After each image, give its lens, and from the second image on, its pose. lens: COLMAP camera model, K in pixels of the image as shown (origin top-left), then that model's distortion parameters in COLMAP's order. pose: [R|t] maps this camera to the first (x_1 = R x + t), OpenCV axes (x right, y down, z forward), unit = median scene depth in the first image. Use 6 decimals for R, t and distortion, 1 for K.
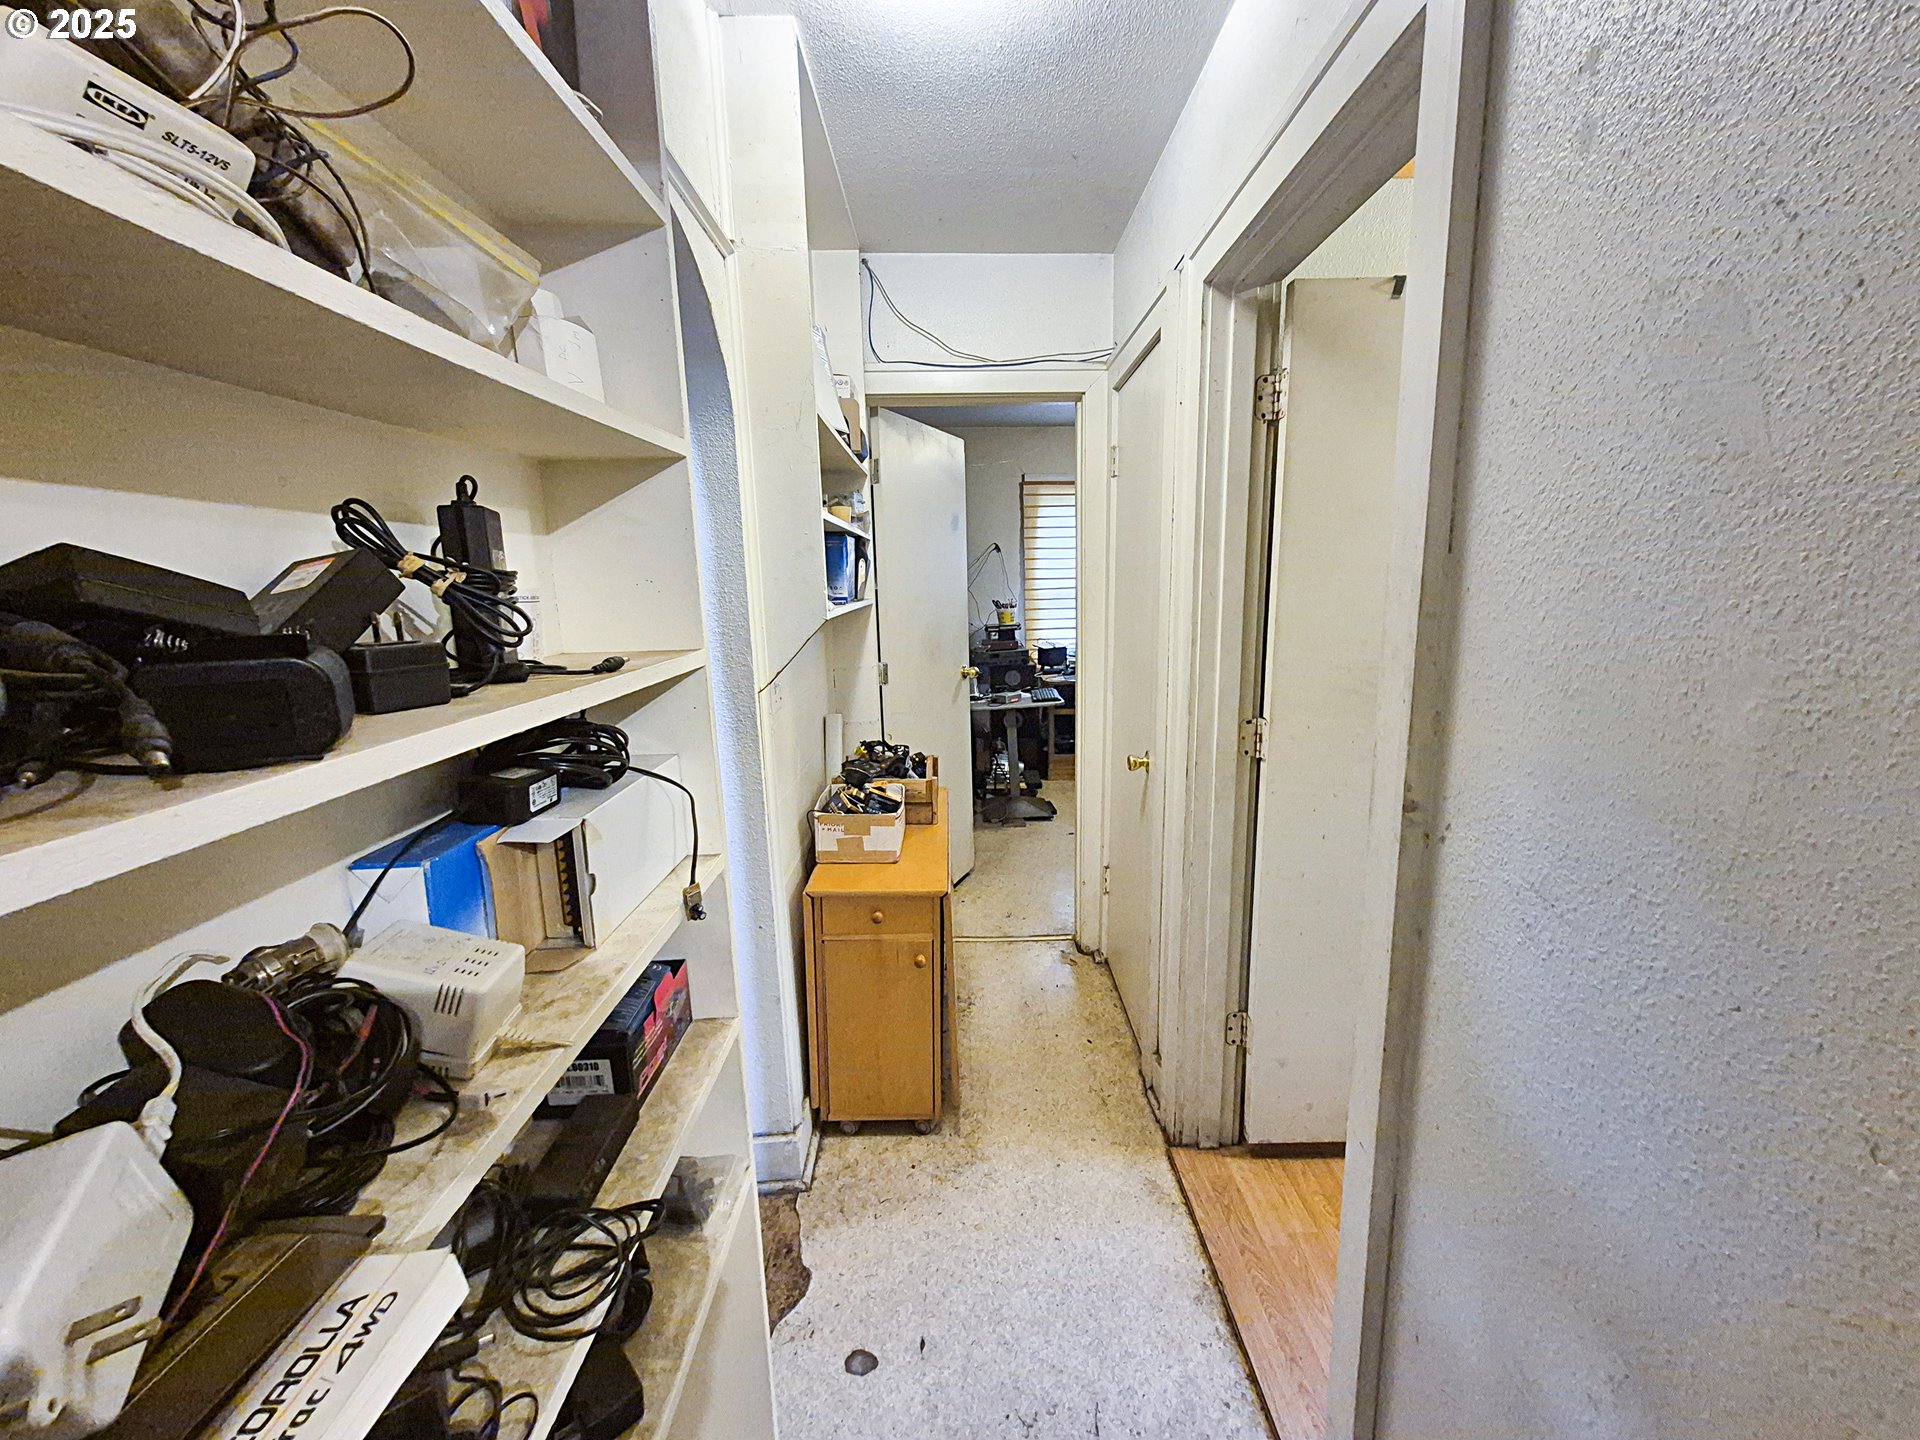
lens RADIAL K [[774.3, 0, 964.5], [0, 774.3, 719.0], [0, 0, 1]] dist [0.001890, 0.000021]
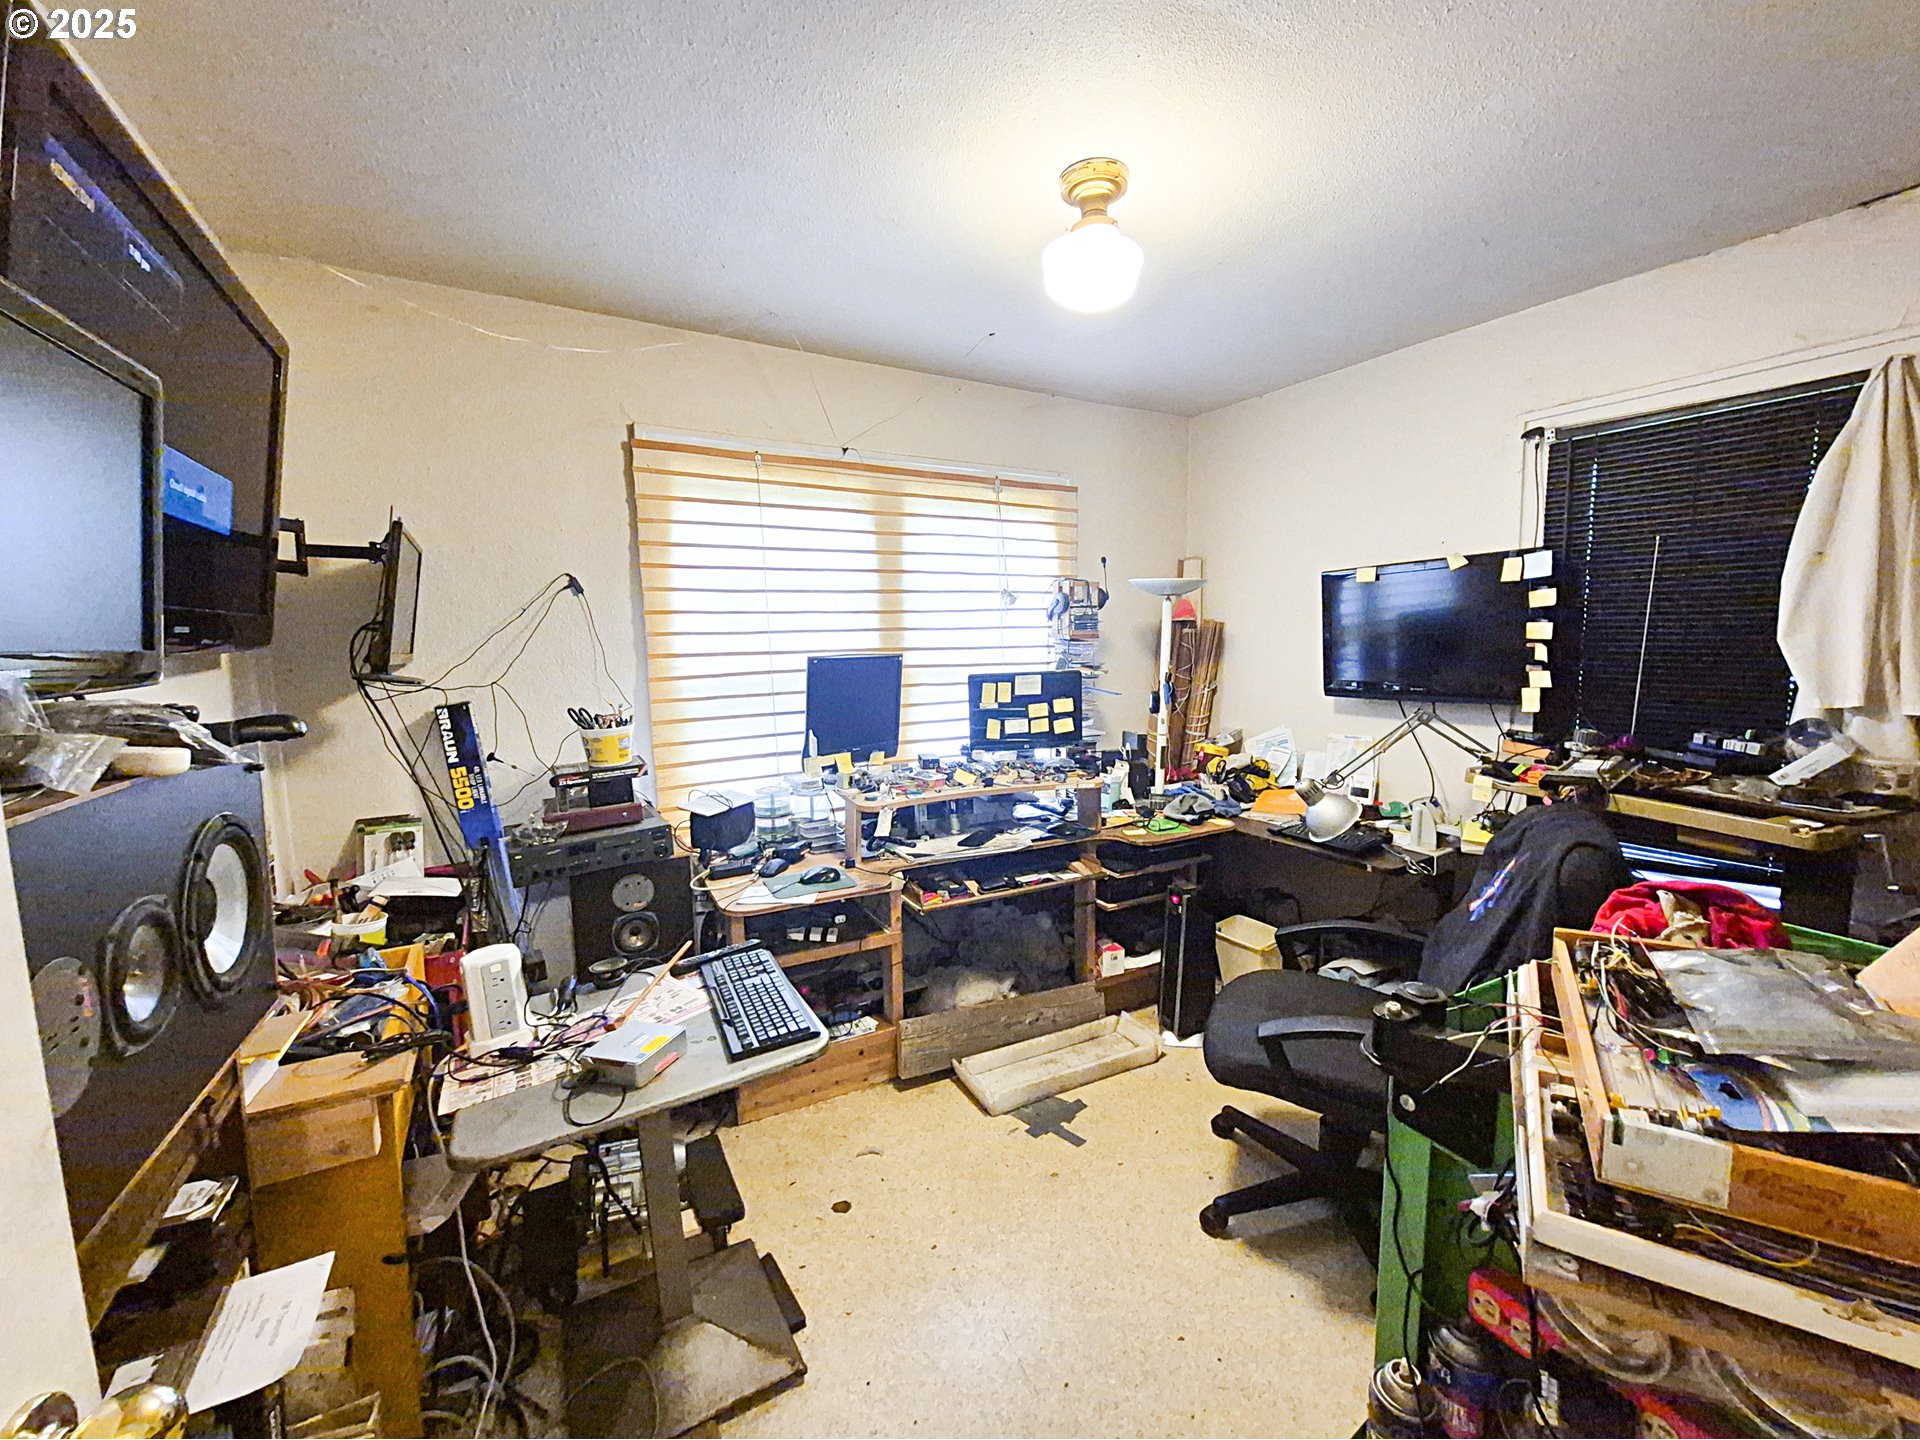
lens RADIAL K [[774.3, 0, 964.2], [0, 774.3, 717.7], [0, 0, 1]] dist [0.001890, 0.000021]
pose [[0.873102, -0.043188, 0.485620, 0.019436], [0.083097, 0.994676, -0.060943, -0.104248], [-0.480403, 0.093563, 0.872043, 0.532947]]
